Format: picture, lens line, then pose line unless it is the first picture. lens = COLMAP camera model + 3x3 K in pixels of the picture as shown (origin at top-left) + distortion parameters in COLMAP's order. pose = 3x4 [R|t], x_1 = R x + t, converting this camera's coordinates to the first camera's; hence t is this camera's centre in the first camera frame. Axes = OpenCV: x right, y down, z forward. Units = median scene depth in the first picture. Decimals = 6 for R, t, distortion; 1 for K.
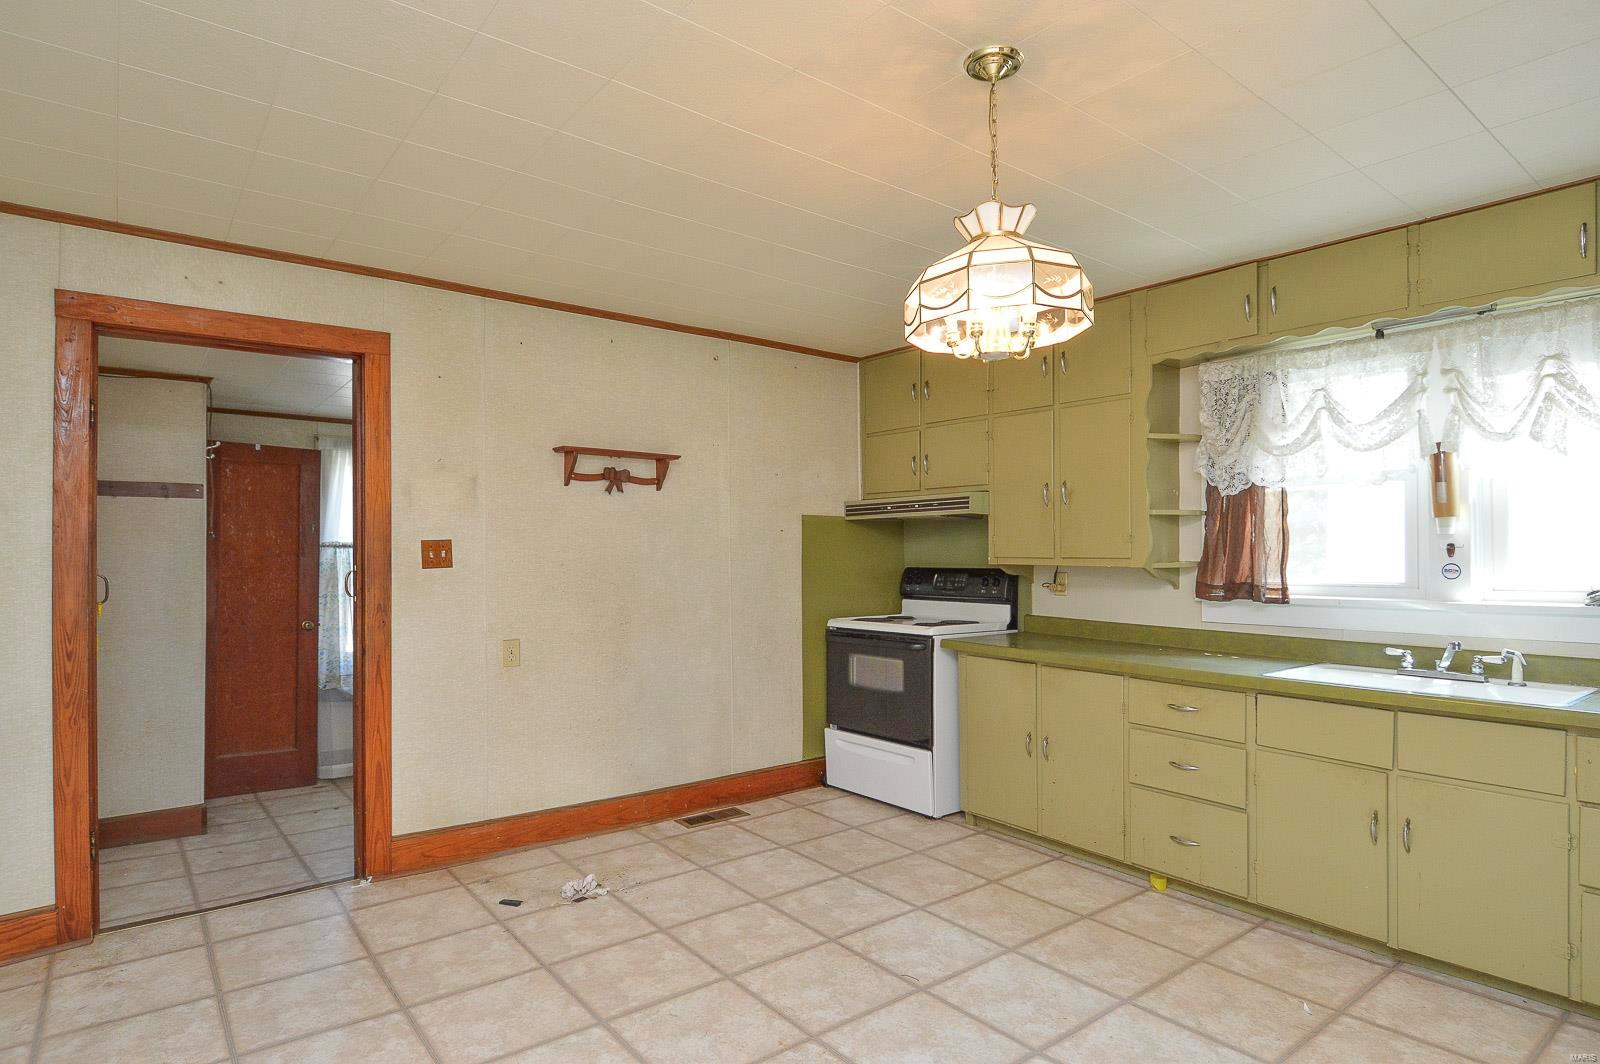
lens RADIAL K [[859.1, 0, 804.6], [0, 859.1, 560.4], [0, 0, 1]] dist [0.014836, -0.019365]
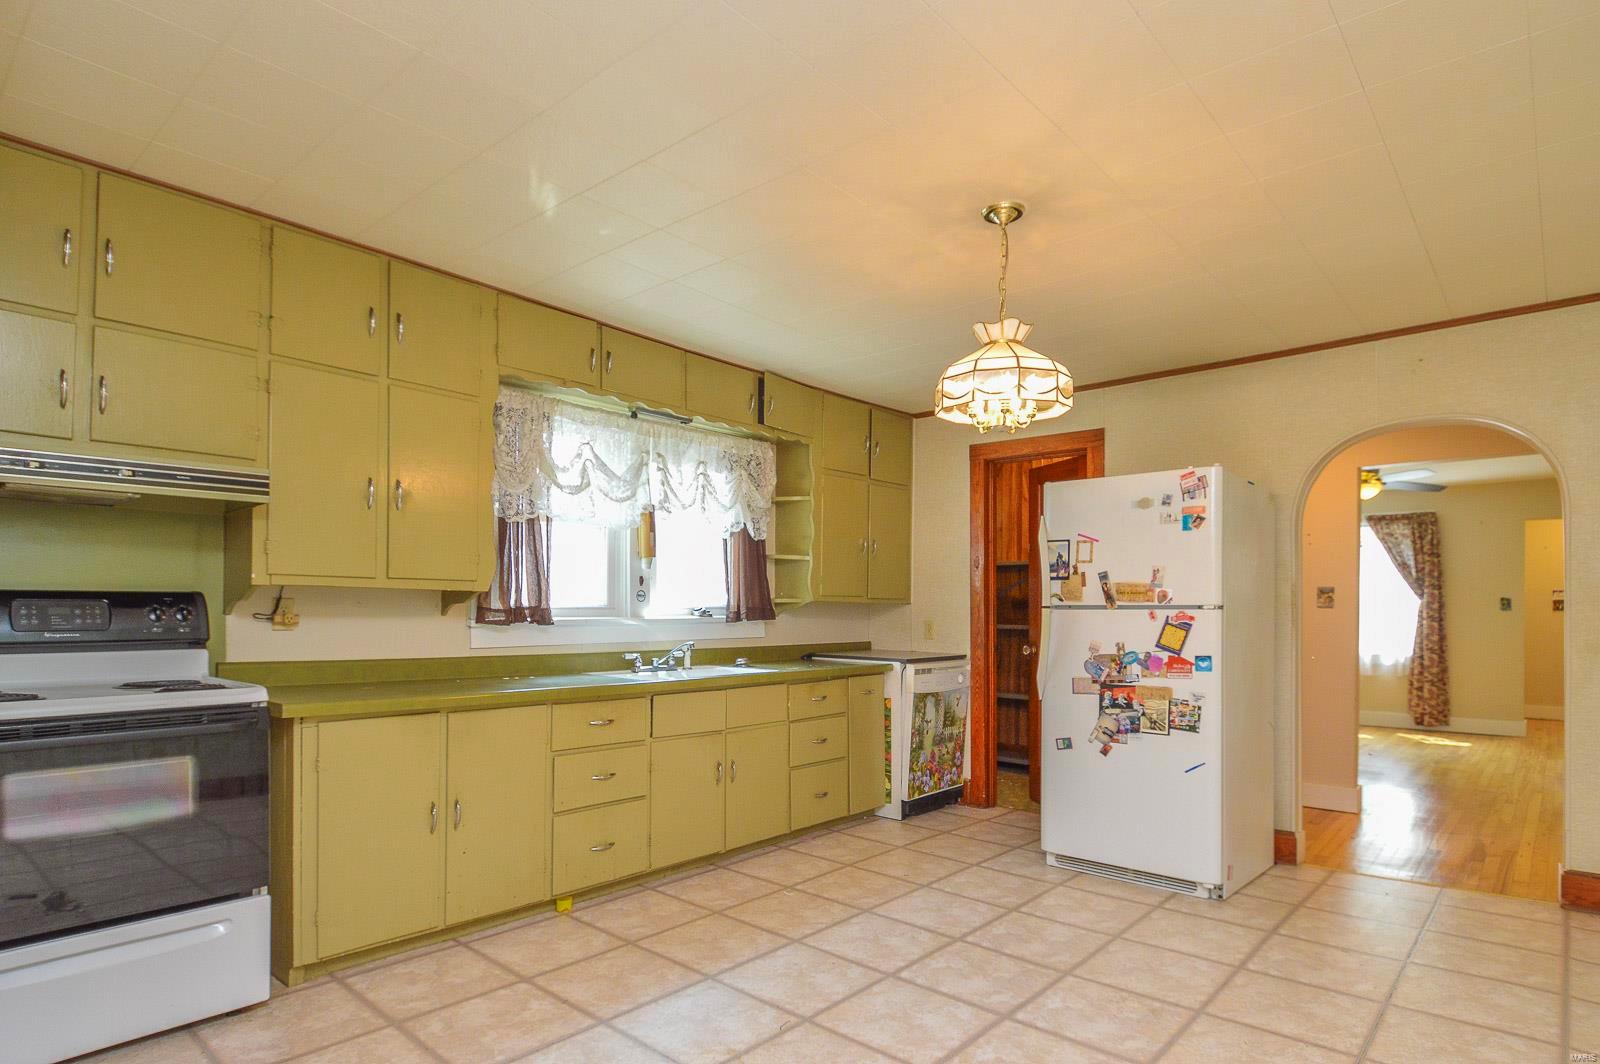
lens RADIAL K [[859.1, 0, 802.8], [0, 859.1, 612.1], [0, 0, 1]] dist [0.014836, -0.019365]
pose [[-0.165728, -0.009749, 0.986123, -0.661464], [-0.000929, 0.999952, 0.009730, 0.024453], [-0.986171, 0.000697, -0.165730, 0.948320]]
